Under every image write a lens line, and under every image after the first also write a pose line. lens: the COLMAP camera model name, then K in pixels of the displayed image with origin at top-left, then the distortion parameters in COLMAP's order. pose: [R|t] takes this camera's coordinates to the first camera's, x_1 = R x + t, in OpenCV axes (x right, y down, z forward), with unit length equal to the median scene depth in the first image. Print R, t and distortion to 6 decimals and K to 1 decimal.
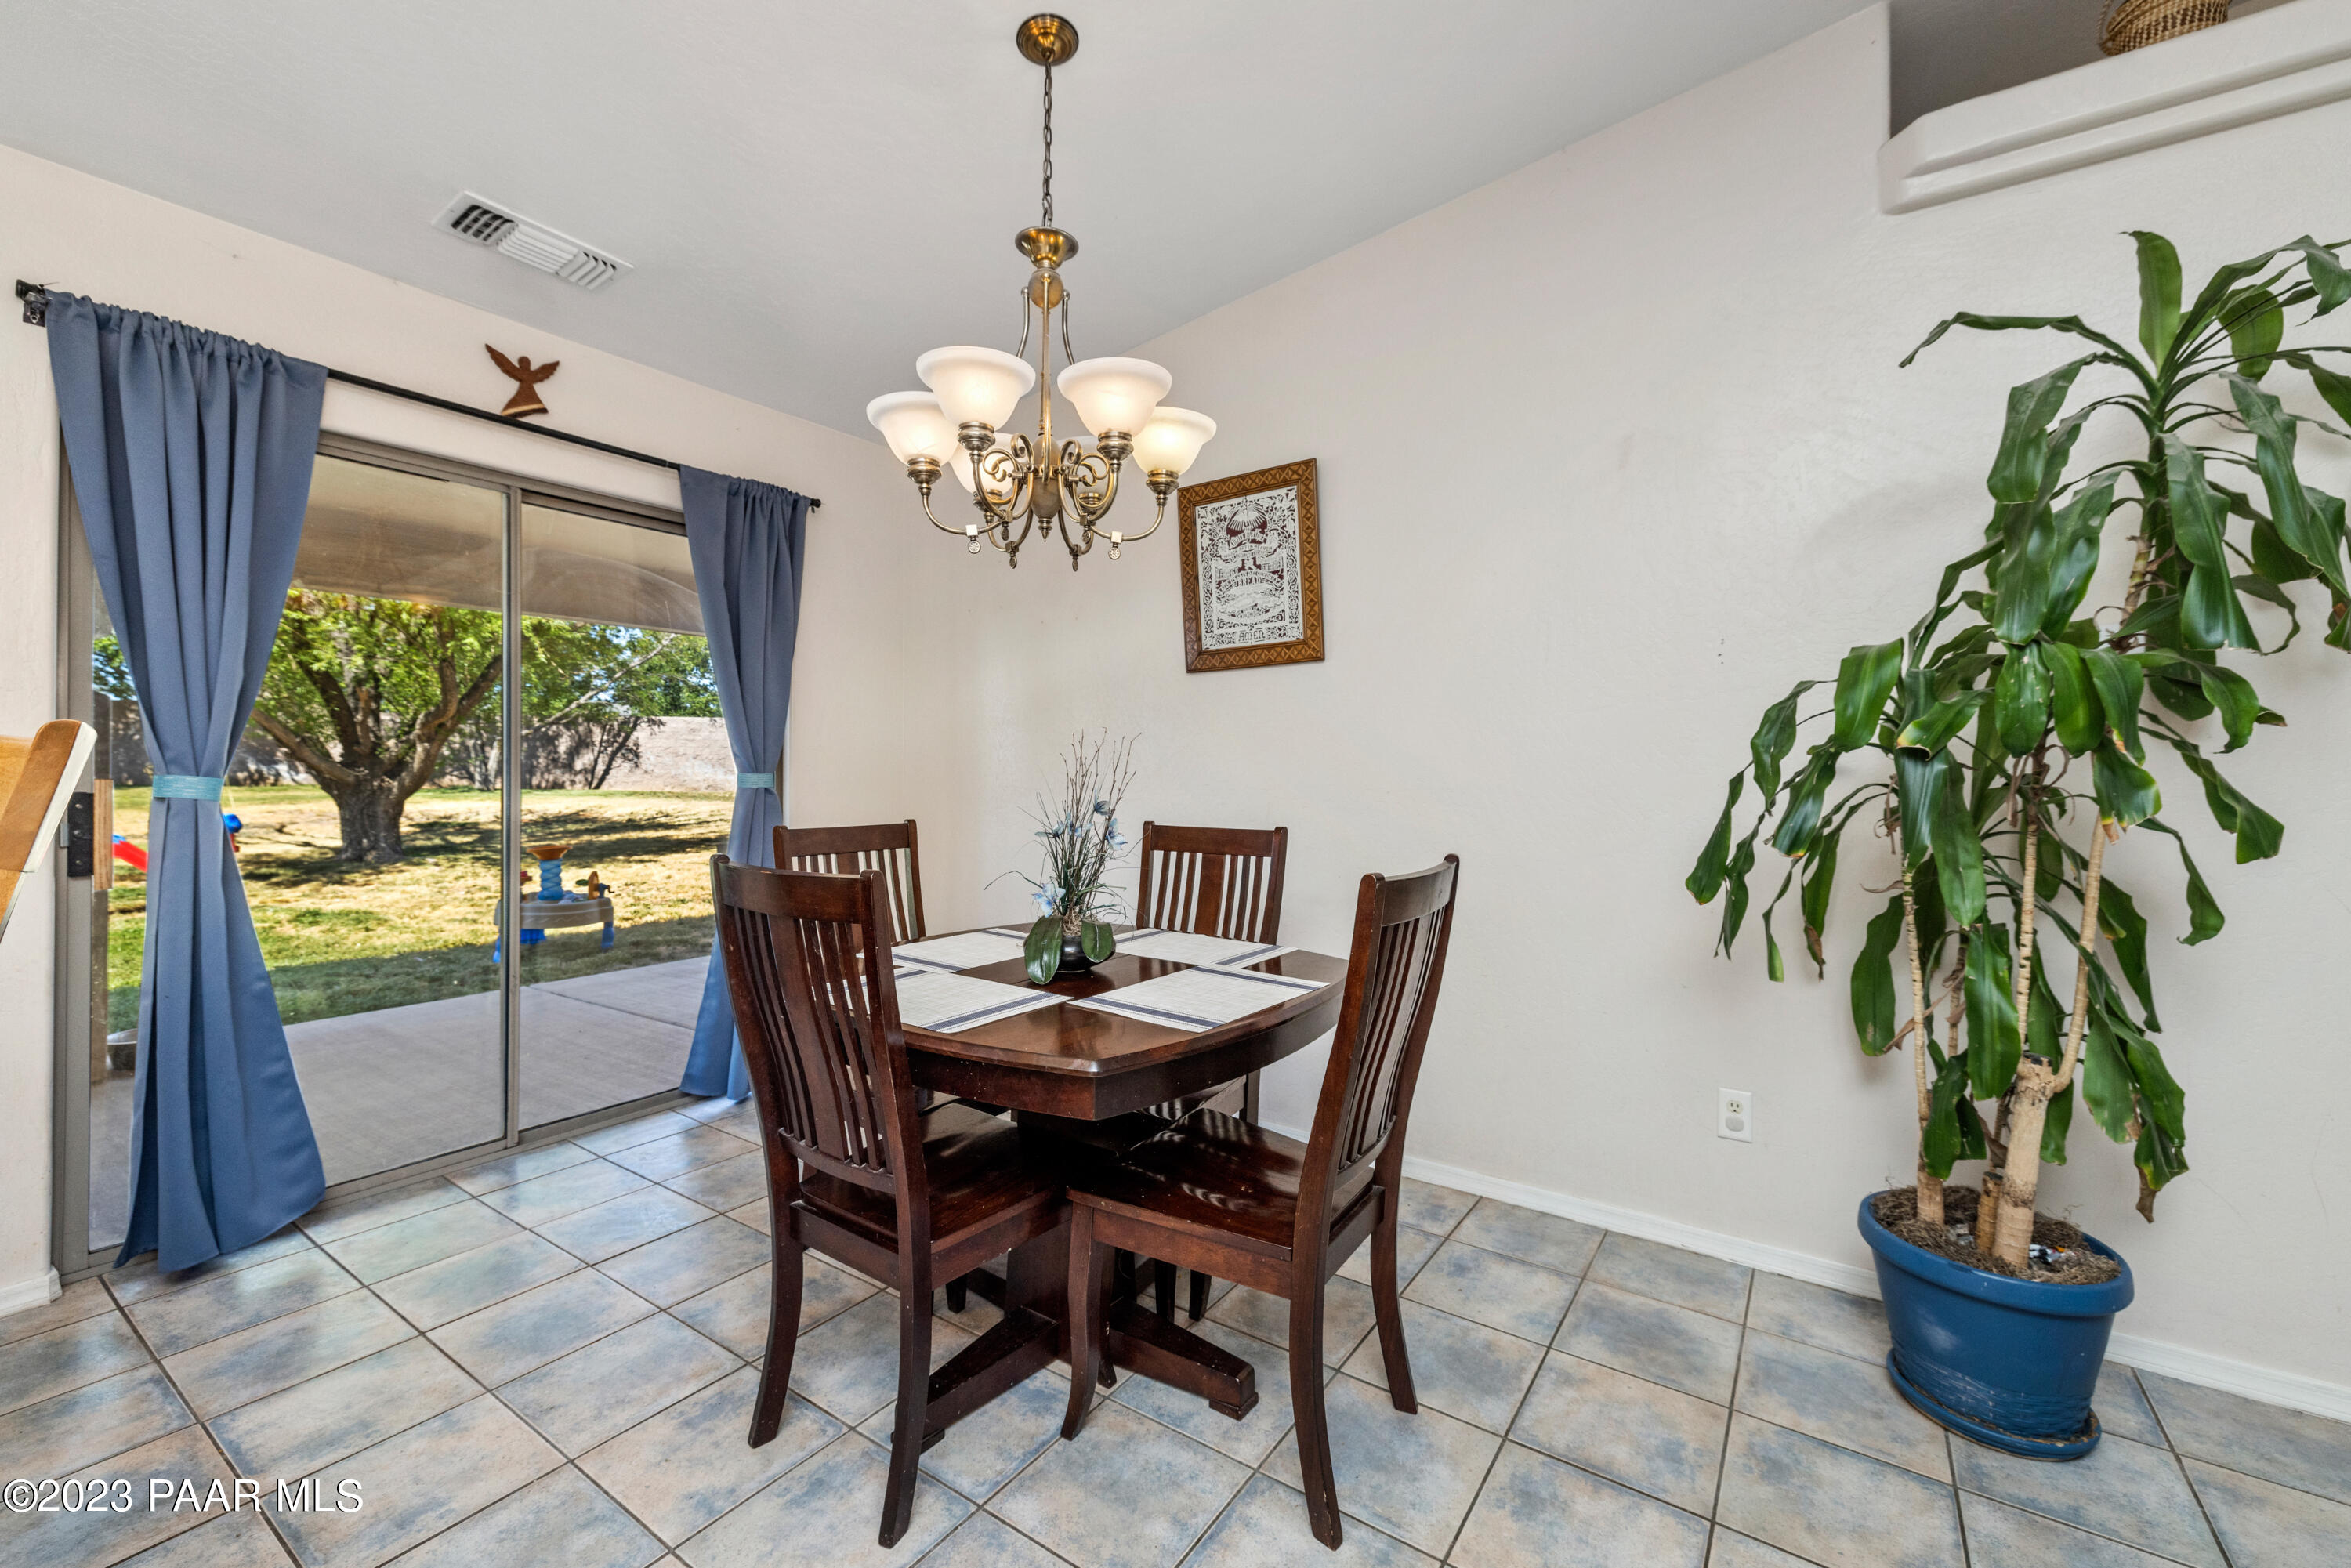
lens RADIAL K [[977.2, 0, 1175.5], [0, 977.2, 784.0], [0, 0, 1]] dist [-0.001276, -0.000065]
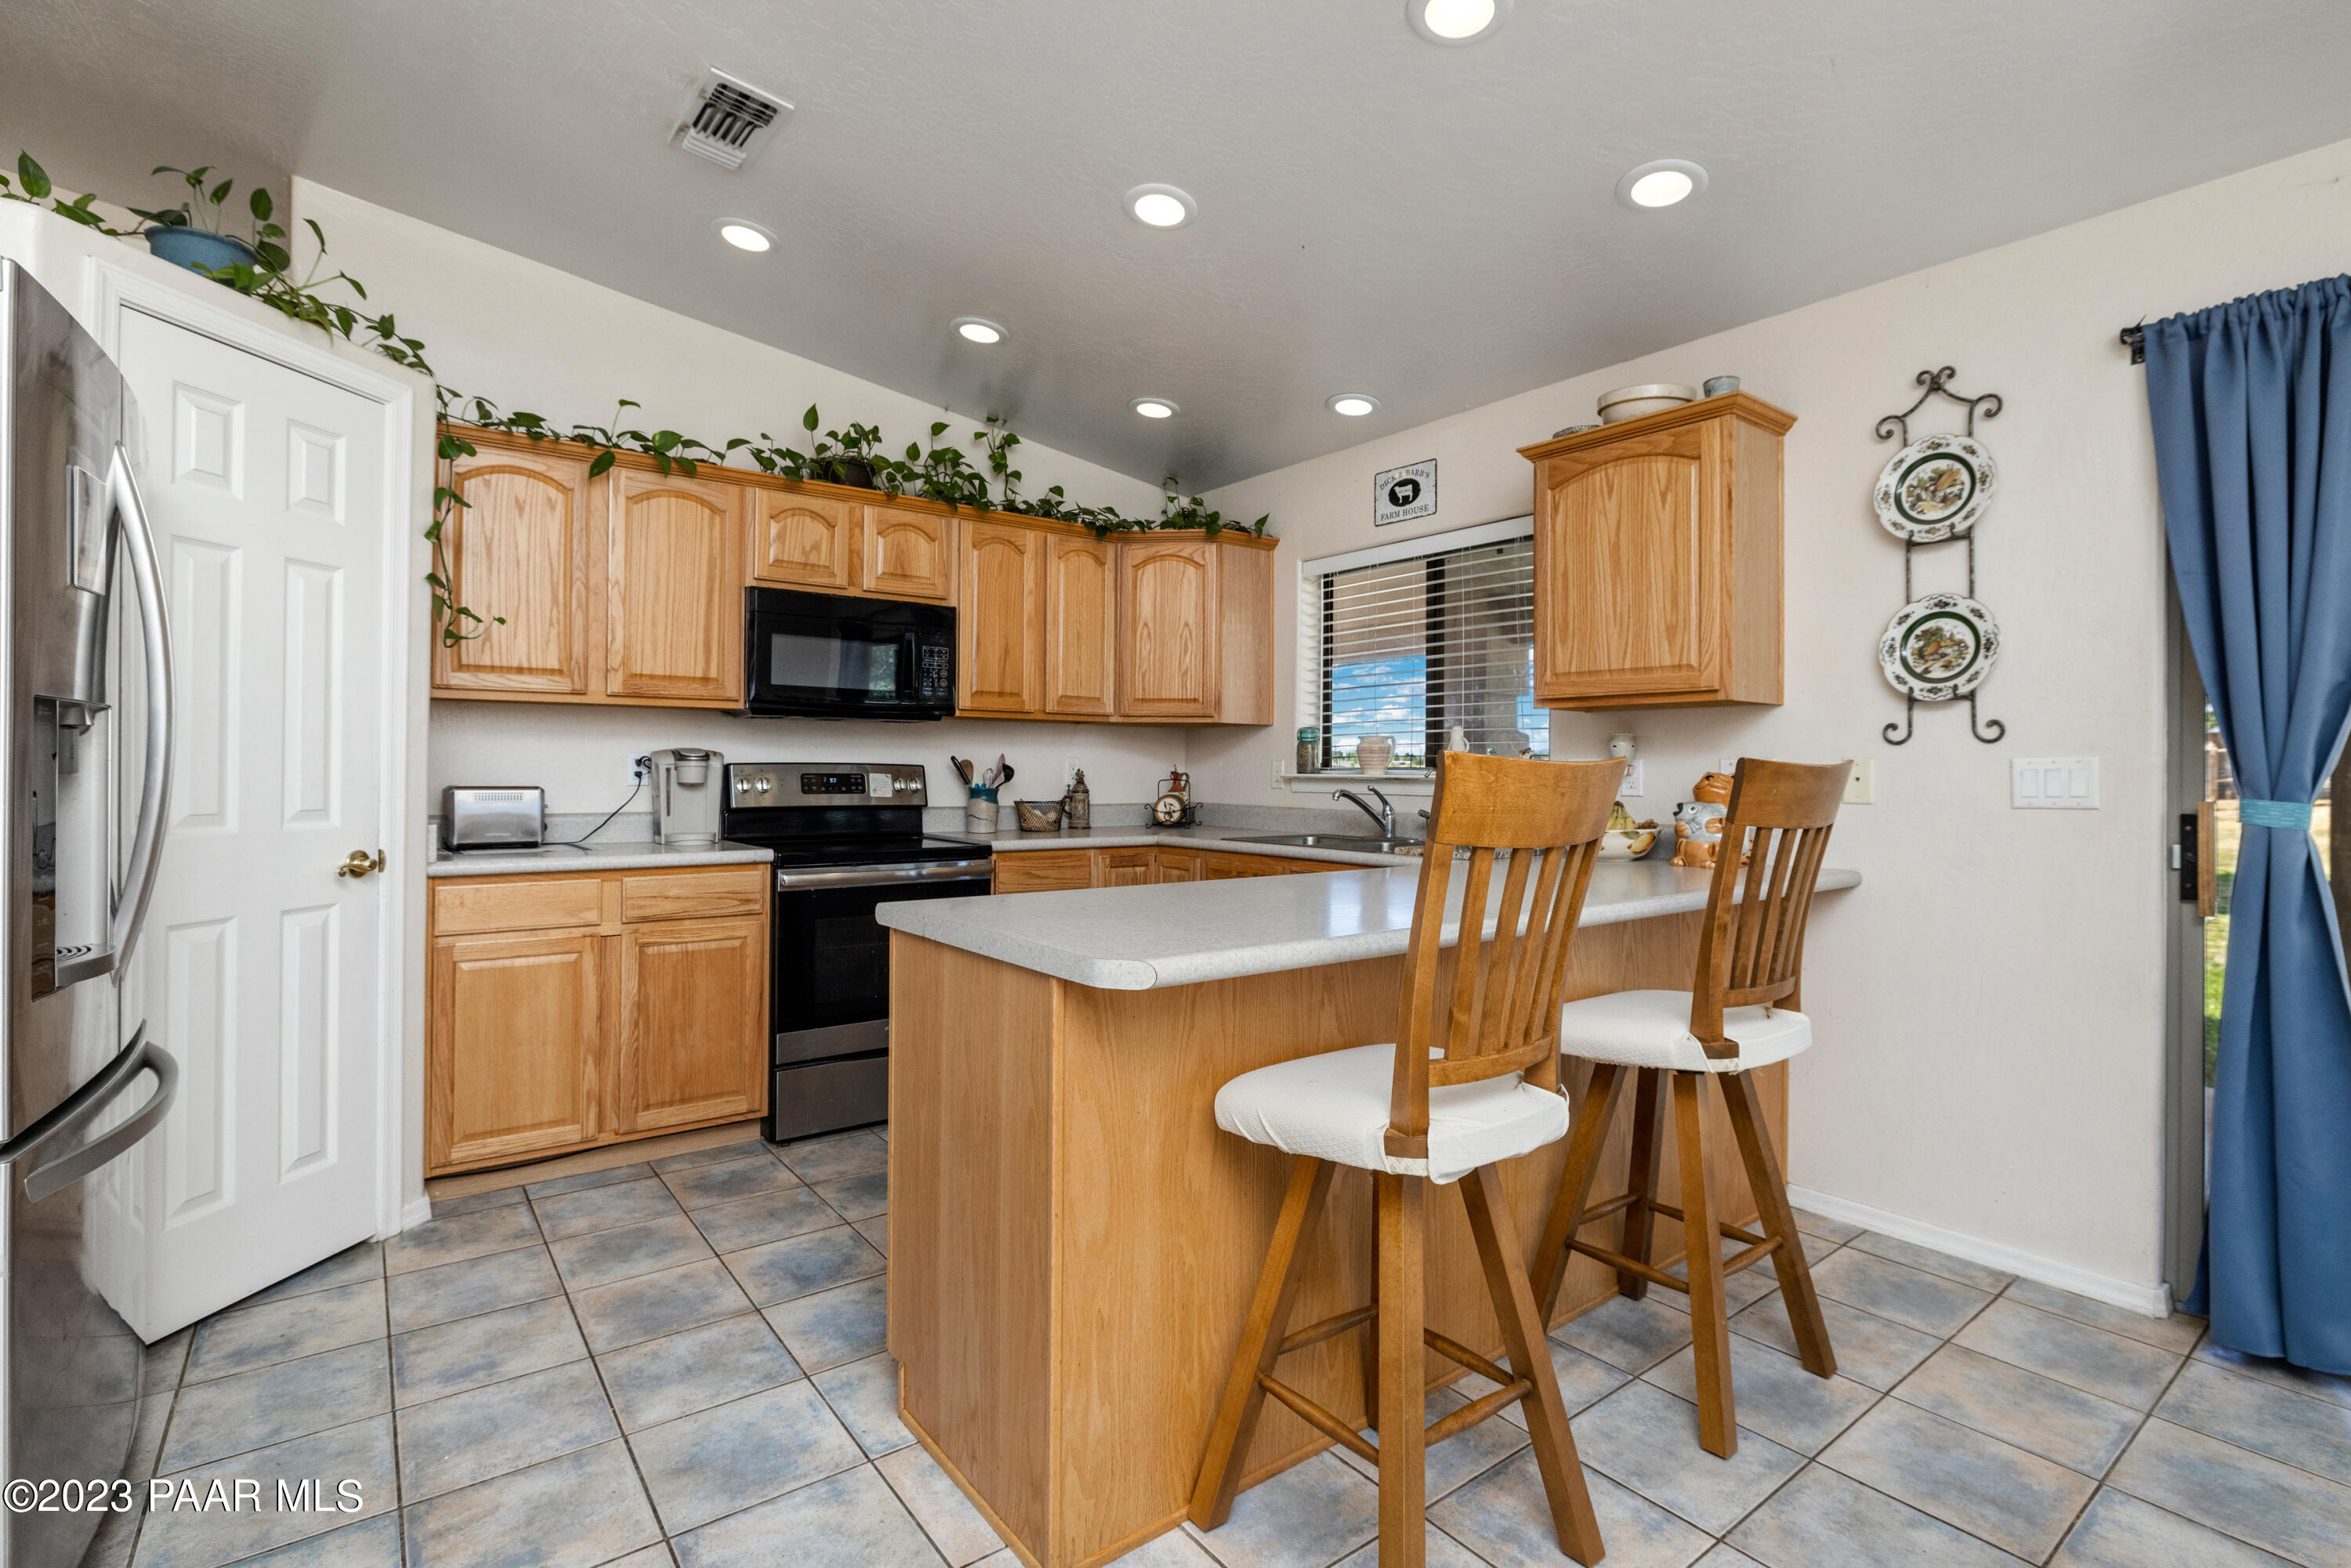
lens RADIAL K [[1076.1, 0, 1175.5], [0, 1076.1, 784.0], [0, 0, 1]] dist [-0.000144, 0.000076]
pose [[-0.316652, -0.003162, -0.948536, 0.235516], [-0.022054, 0.999749, 0.004029, -0.005751], [0.948285, 0.022195, -0.316642, 0.394110]]
